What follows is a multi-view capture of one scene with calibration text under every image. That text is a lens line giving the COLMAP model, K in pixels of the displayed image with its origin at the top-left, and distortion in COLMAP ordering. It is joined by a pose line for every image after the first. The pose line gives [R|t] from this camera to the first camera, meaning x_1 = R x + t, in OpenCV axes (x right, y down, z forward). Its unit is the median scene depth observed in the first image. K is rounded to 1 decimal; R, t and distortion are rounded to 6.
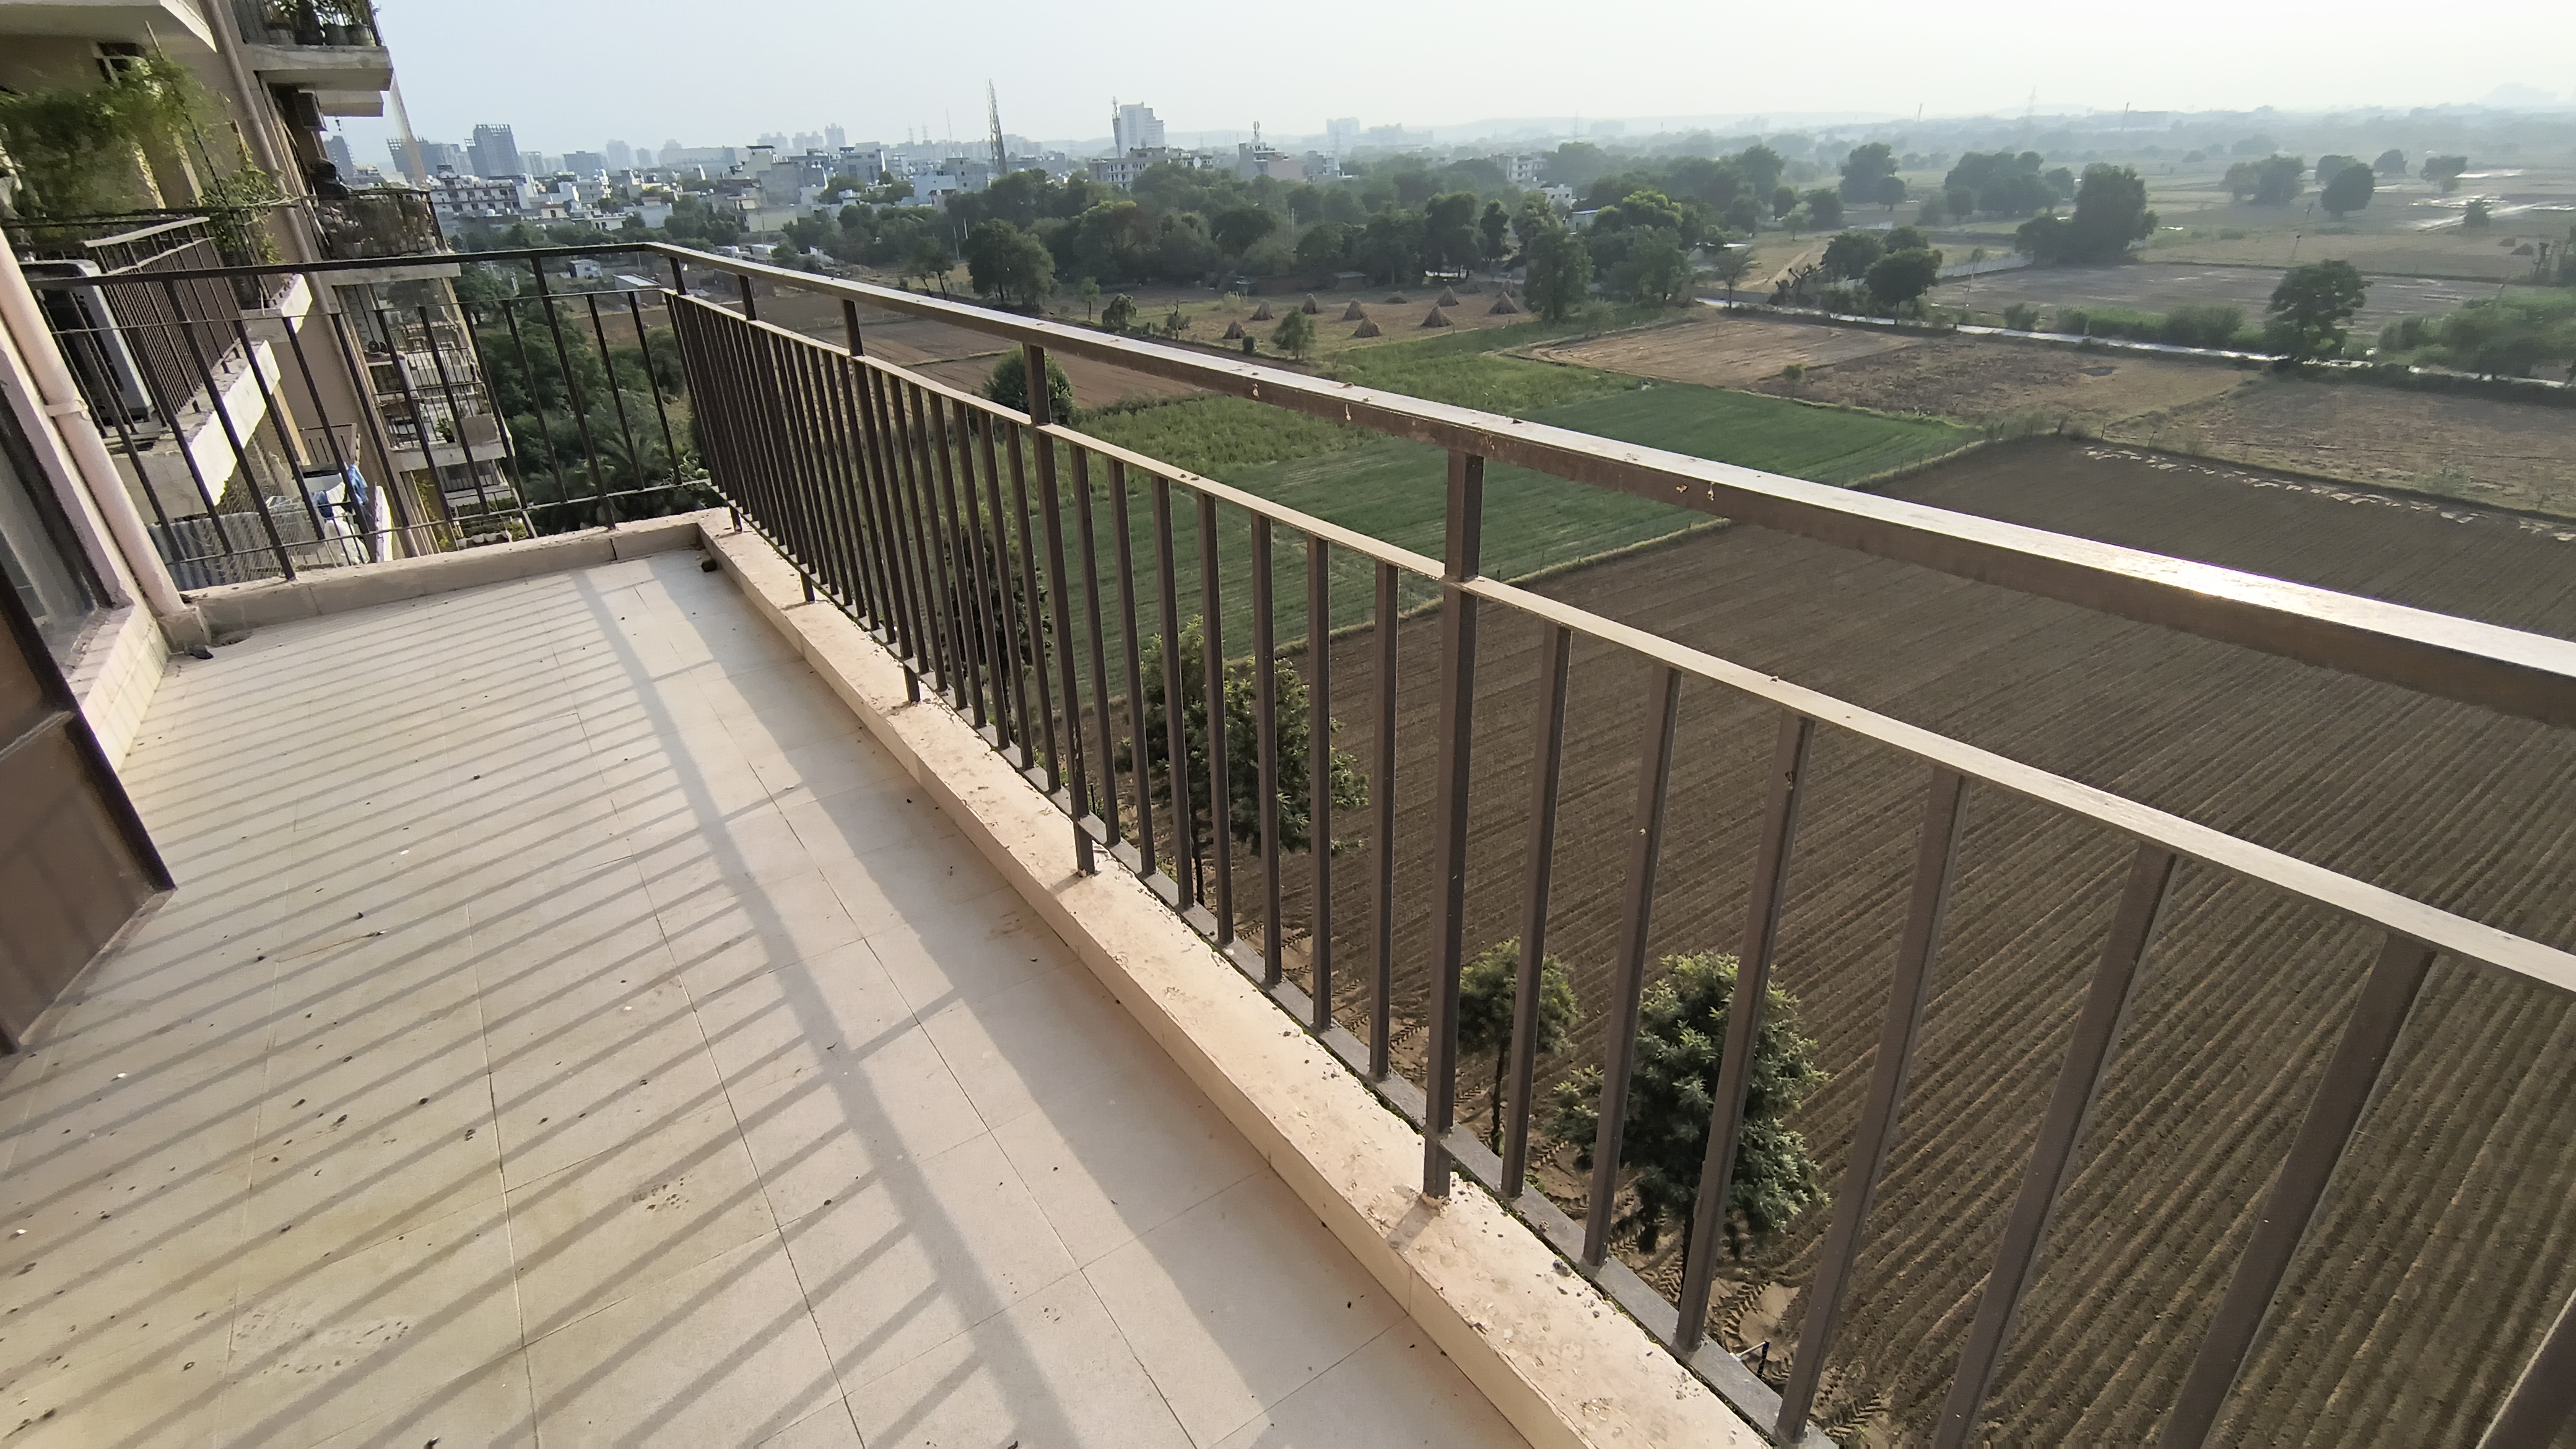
lens RADIAL K [[1170.2, 0, 1288.0], [0, 1170.2, 724.5], [0, 0, 1]] dist [0.024479, -0.000170]
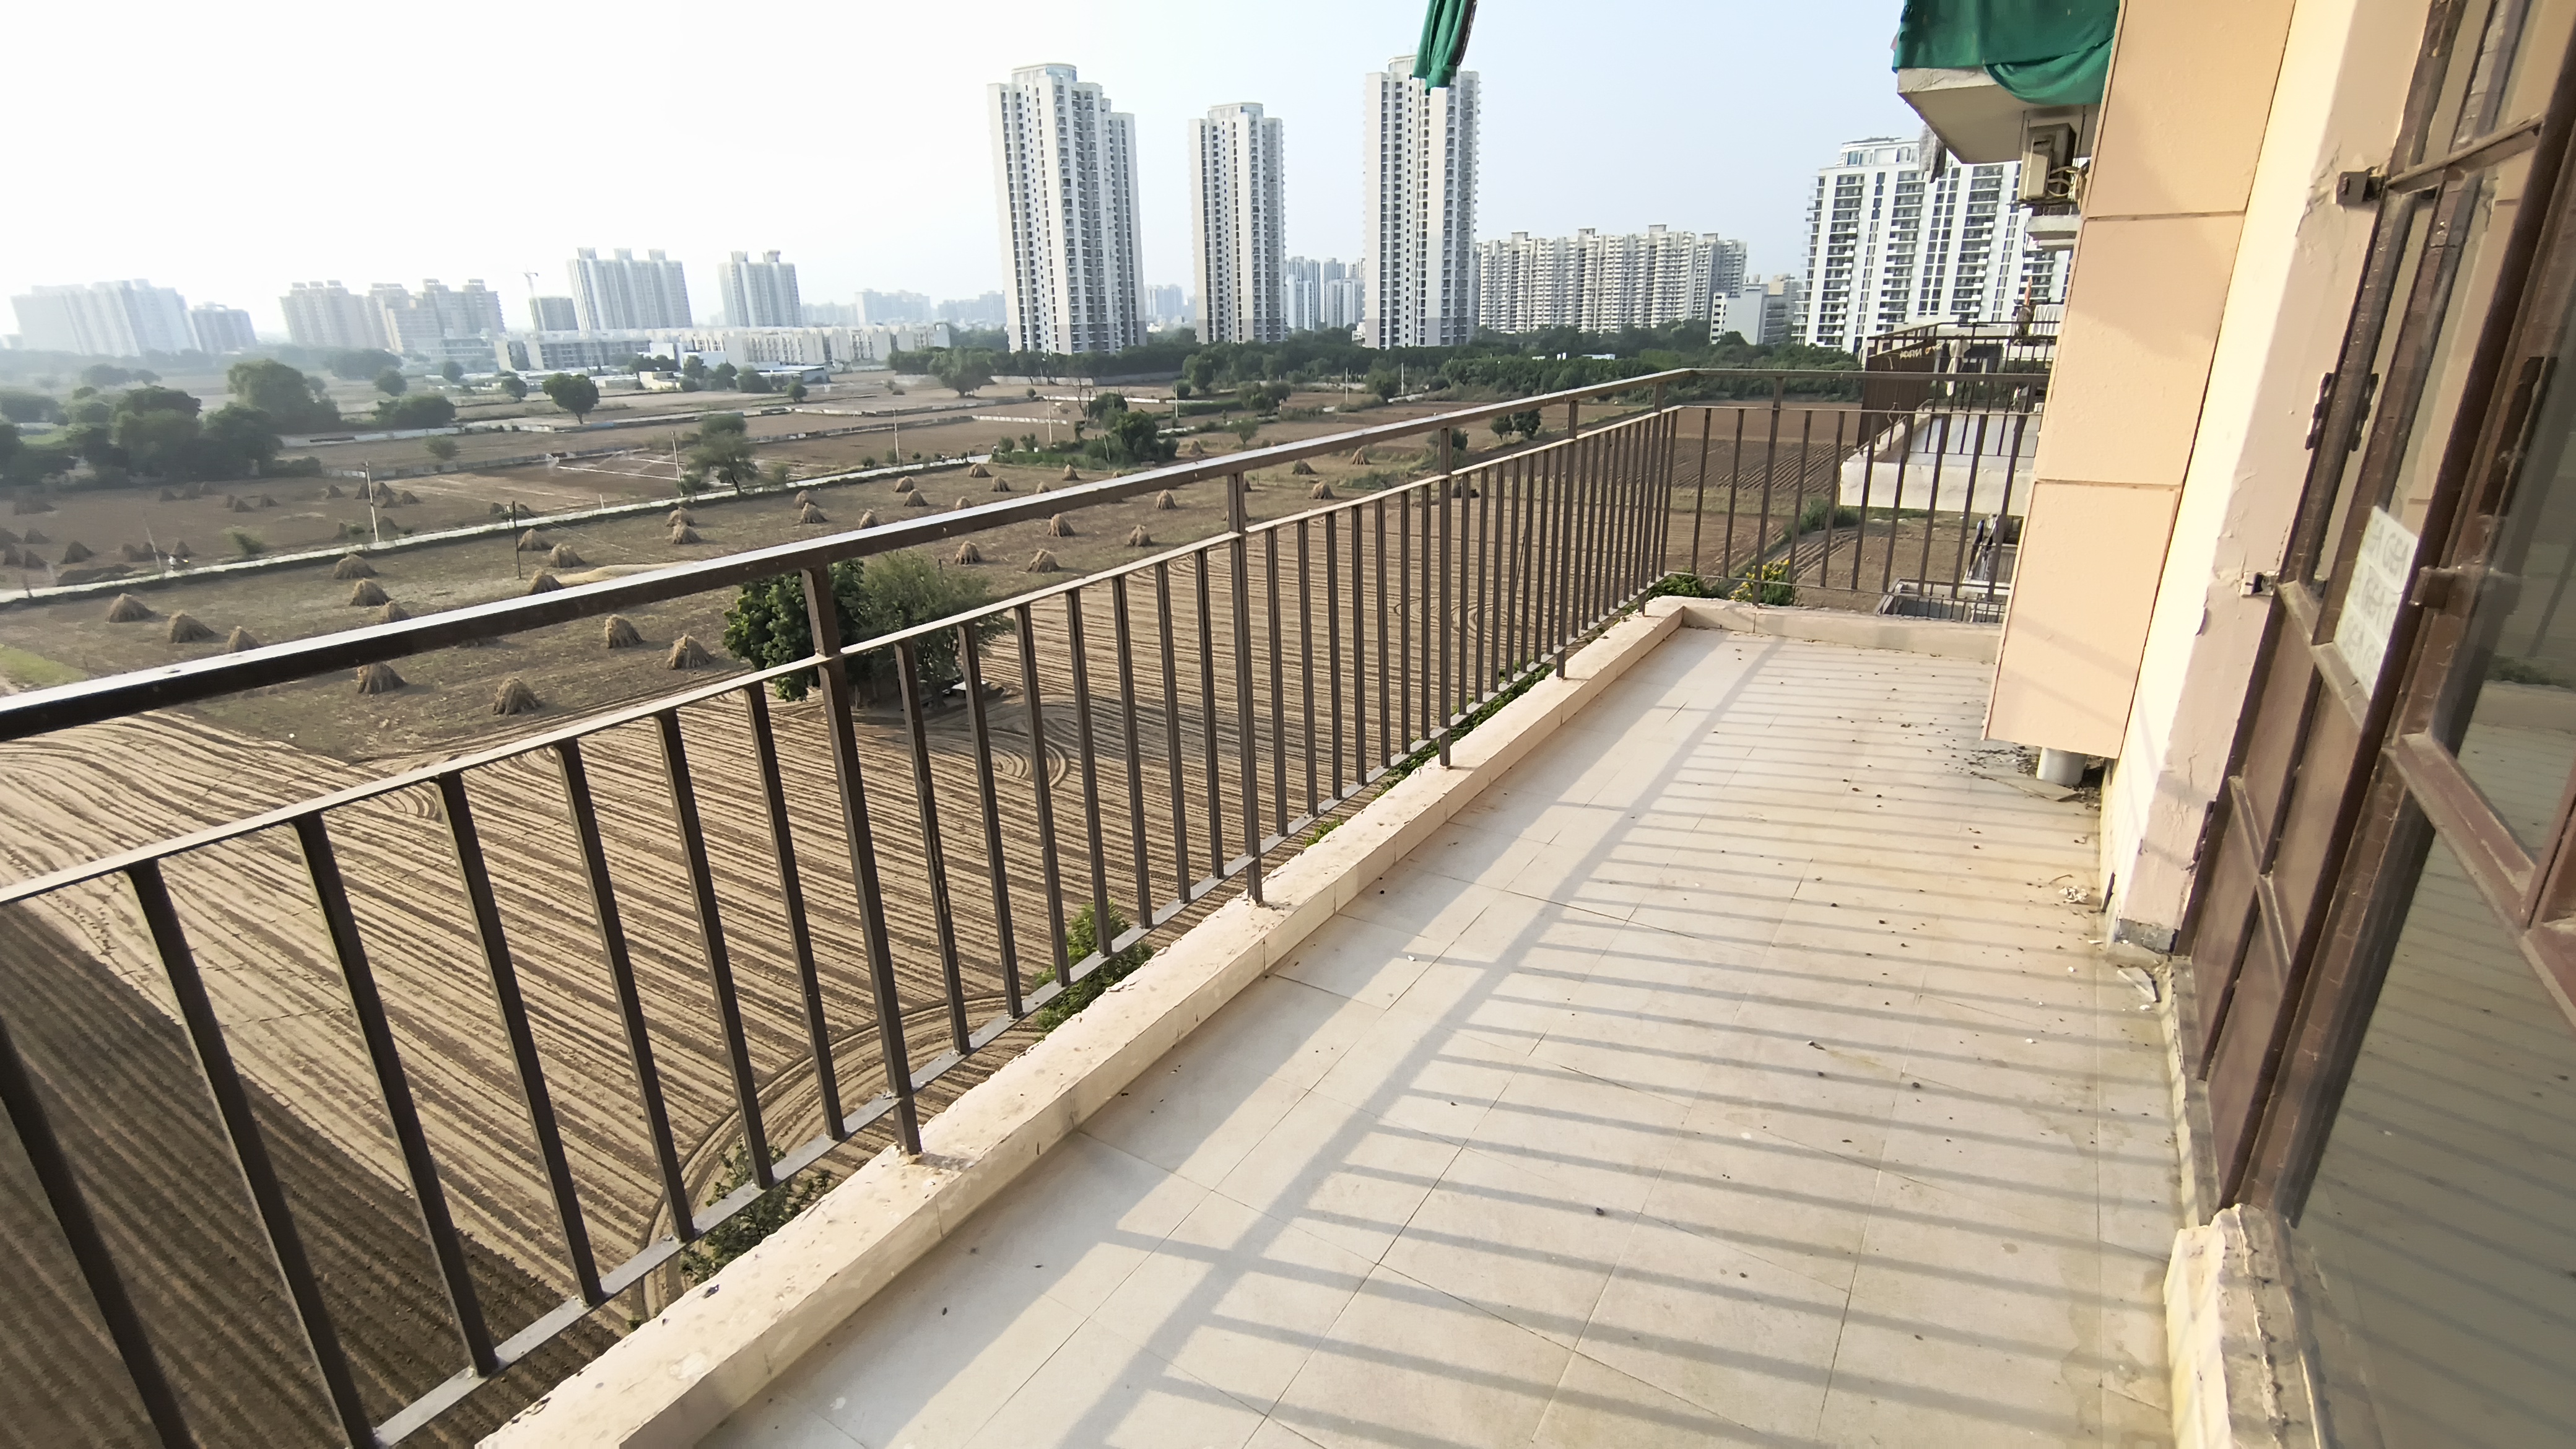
lens RADIAL K [[1170.2, 0, 1288.0], [0, 1170.2, 724.5], [0, 0, 1]] dist [0.024479, -0.000170]
pose [[-0.380357, -0.275746, 0.882776, -1.322113], [0.428150, 0.793571, 0.432357, -0.607326], [-0.819766, 0.542410, -0.183780, 1.326873]]
